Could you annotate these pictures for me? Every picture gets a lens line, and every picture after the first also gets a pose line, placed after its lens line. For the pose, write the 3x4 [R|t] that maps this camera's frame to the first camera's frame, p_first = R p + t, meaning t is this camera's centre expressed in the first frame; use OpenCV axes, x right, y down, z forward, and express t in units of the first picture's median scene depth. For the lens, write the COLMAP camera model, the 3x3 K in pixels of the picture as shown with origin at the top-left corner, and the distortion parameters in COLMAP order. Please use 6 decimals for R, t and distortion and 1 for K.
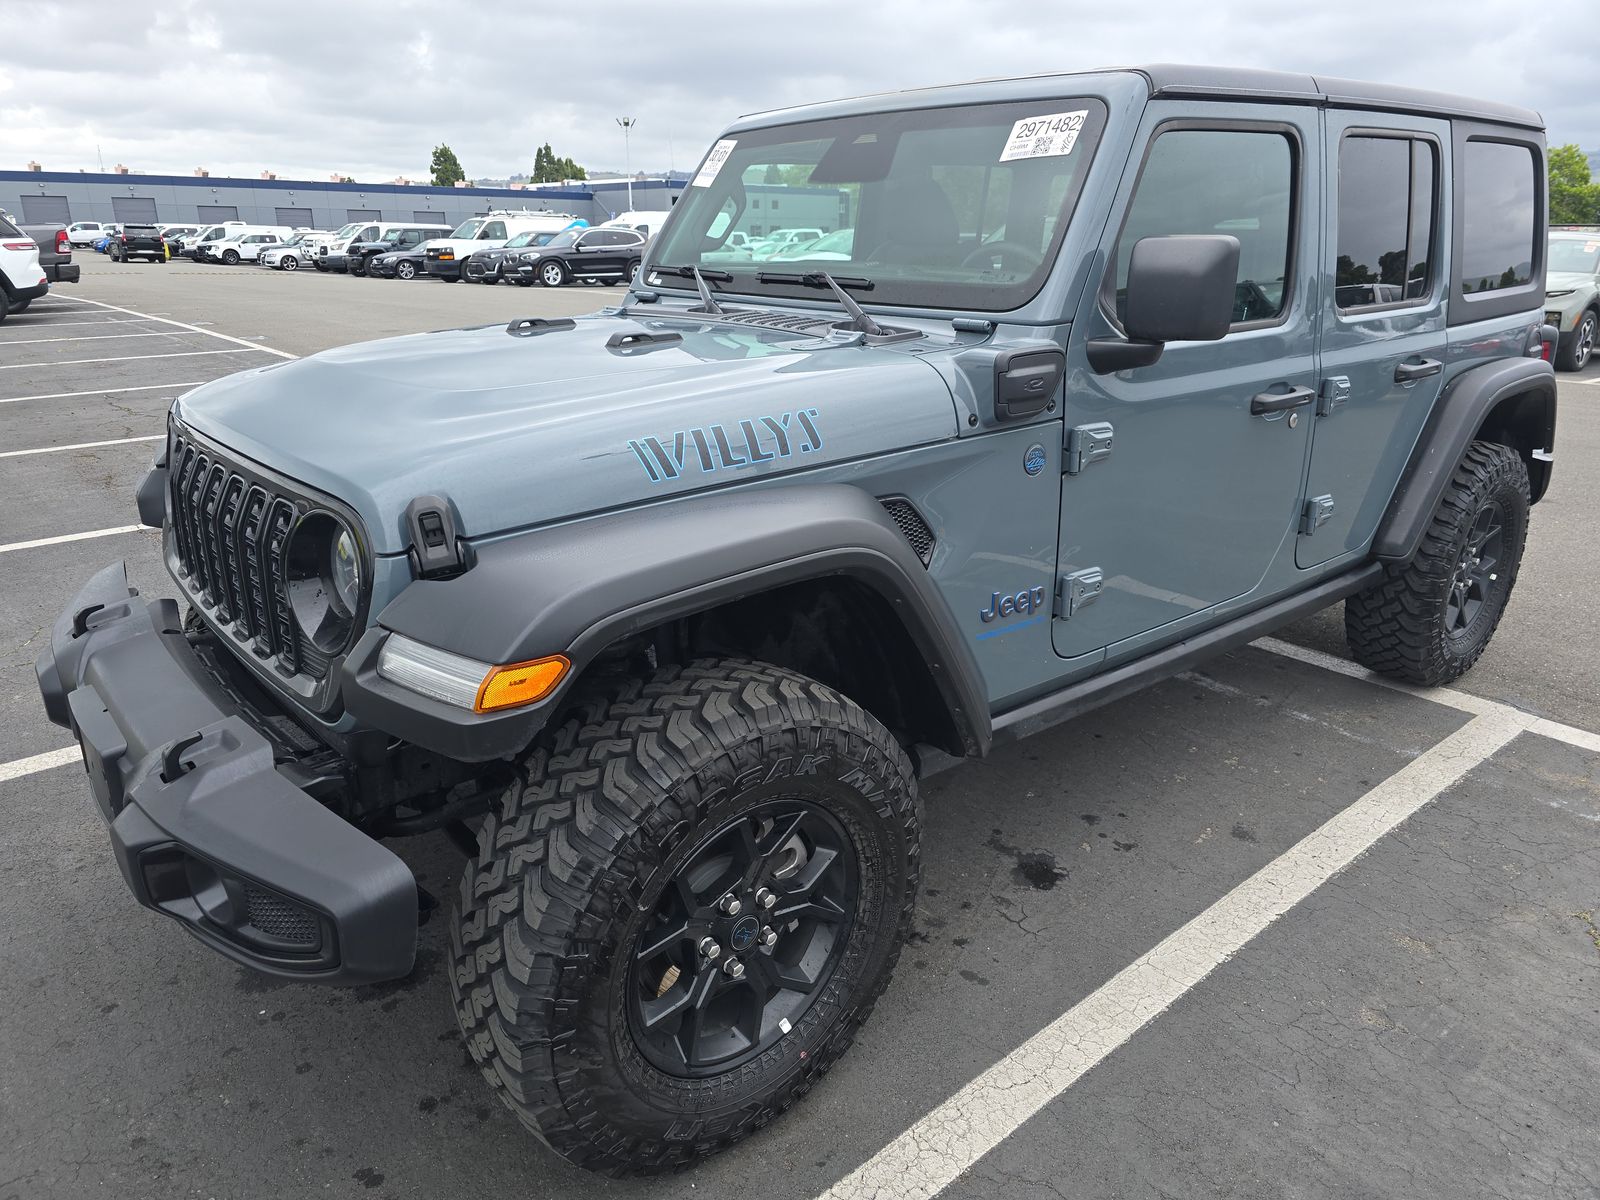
lens RADIAL K [[1099.5, 0, 804.8], [0, 1099.5, 601.1], [0, 0, 1]] dist [0.005398, -0.001713]
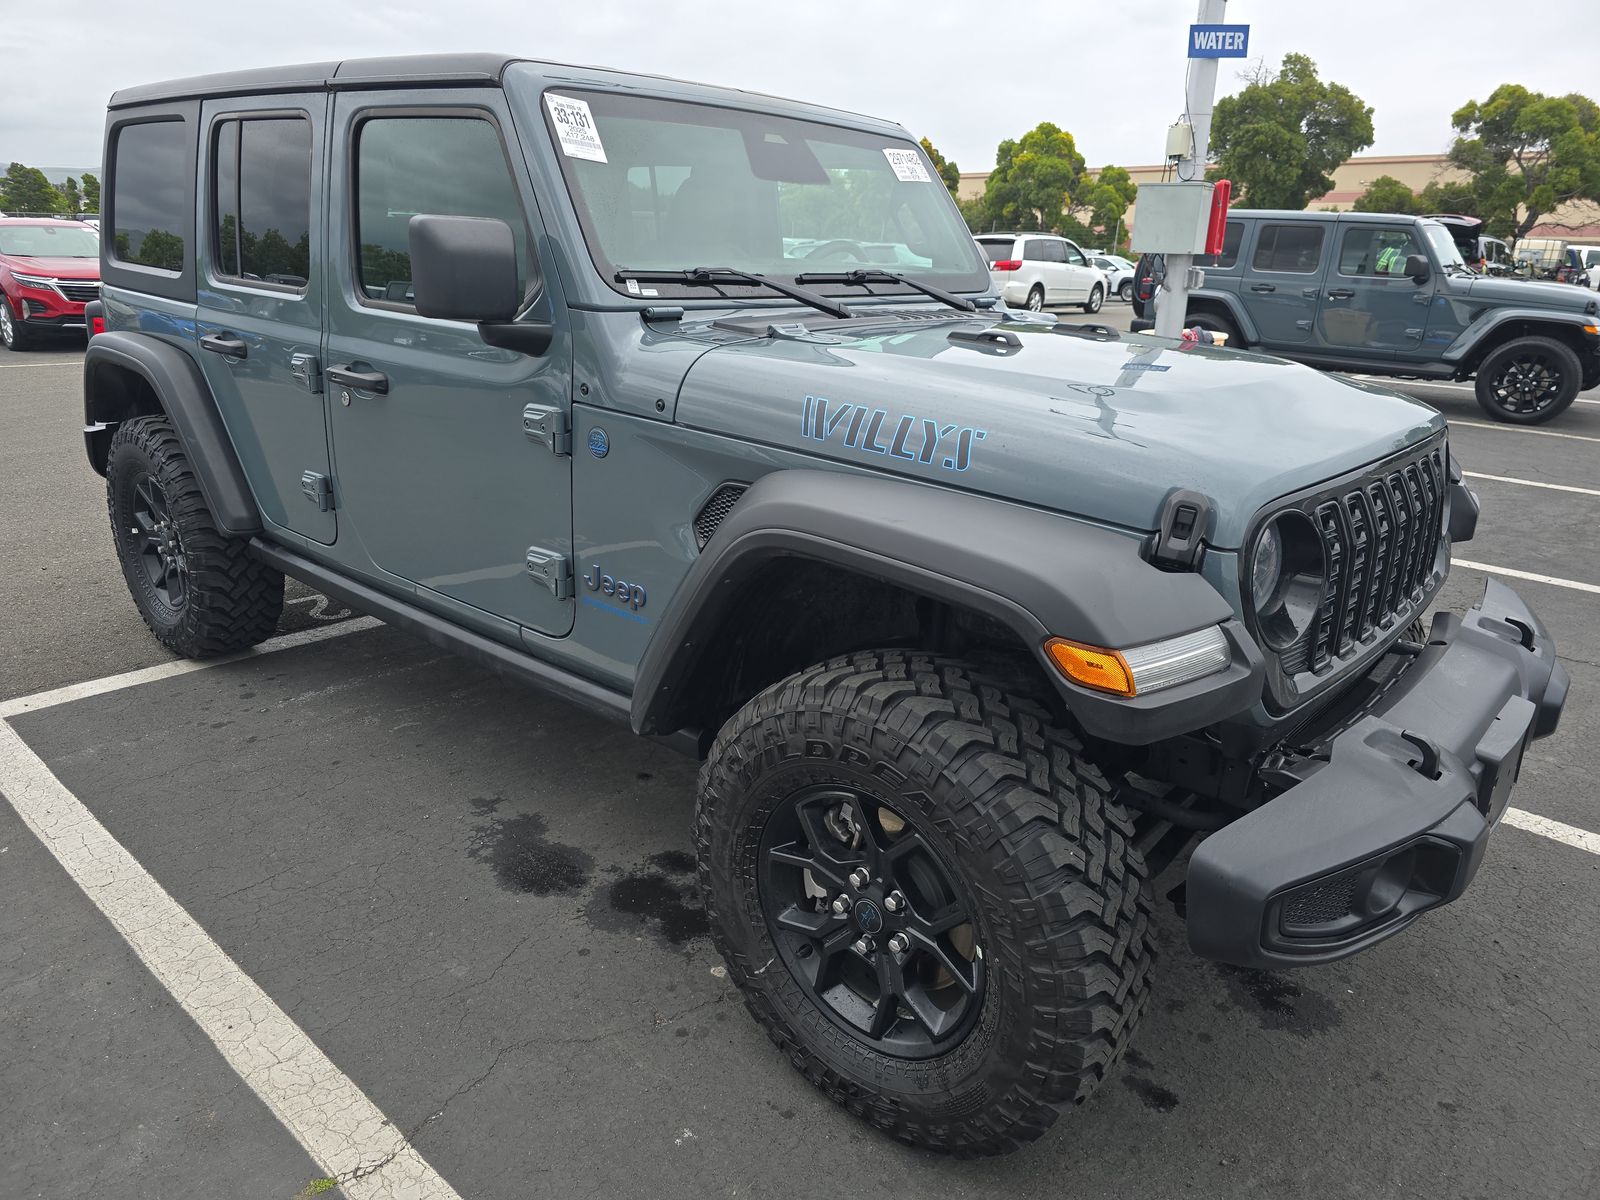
lens RADIAL K [[1099.5, 0, 804.8], [0, 1099.5, 601.1], [0, 0, 1]] dist [0.005398, -0.001713]
pose [[-0.149315, -0.301932, 0.941564, -1.030468], [0.300753, 0.893253, 0.334134, -0.371611], [-0.941941, 0.333070, -0.042569, 1.163511]]
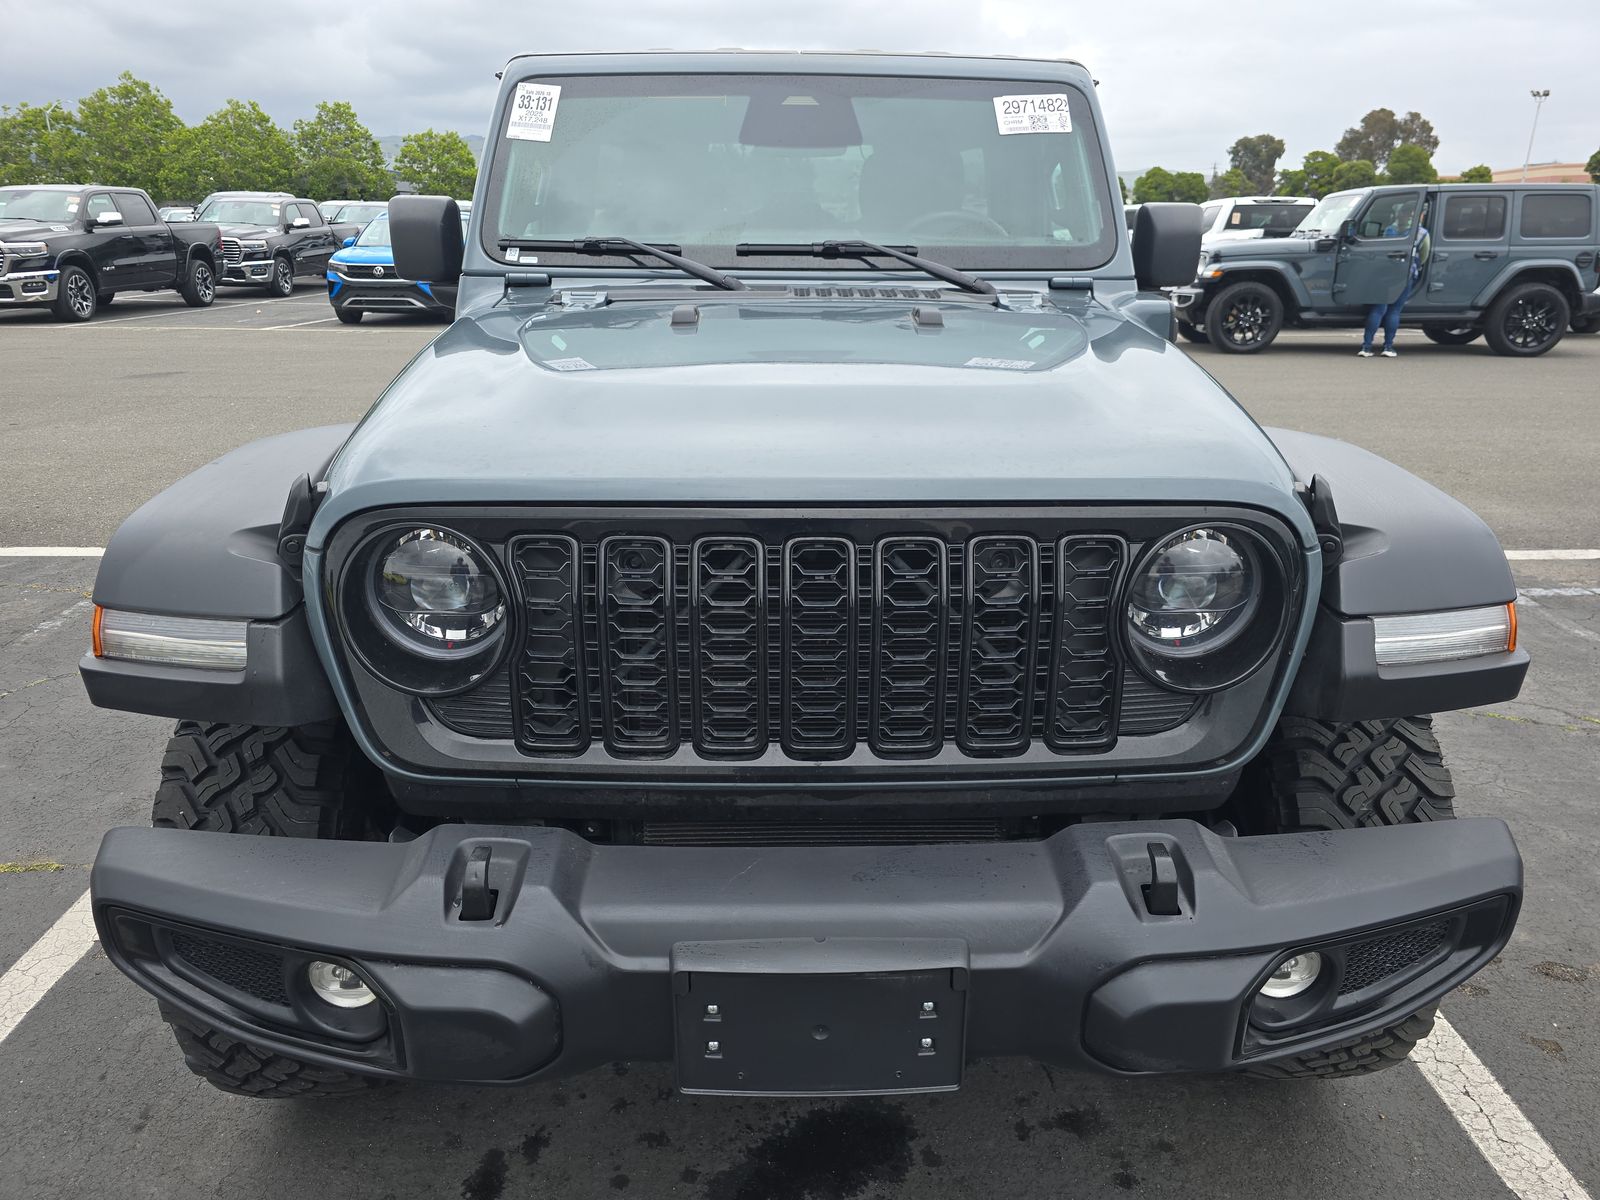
lens RADIAL K [[1099.5, 0, 804.8], [0, 1099.5, 601.1], [0, 0, 1]] dist [0.005398, -0.001713]
pose [[0.626551, -0.258720, 0.735186, -0.760118], [0.244317, 0.960948, 0.129953, -0.126032], [-0.740097, 0.098196, 0.665293, 0.405199]]
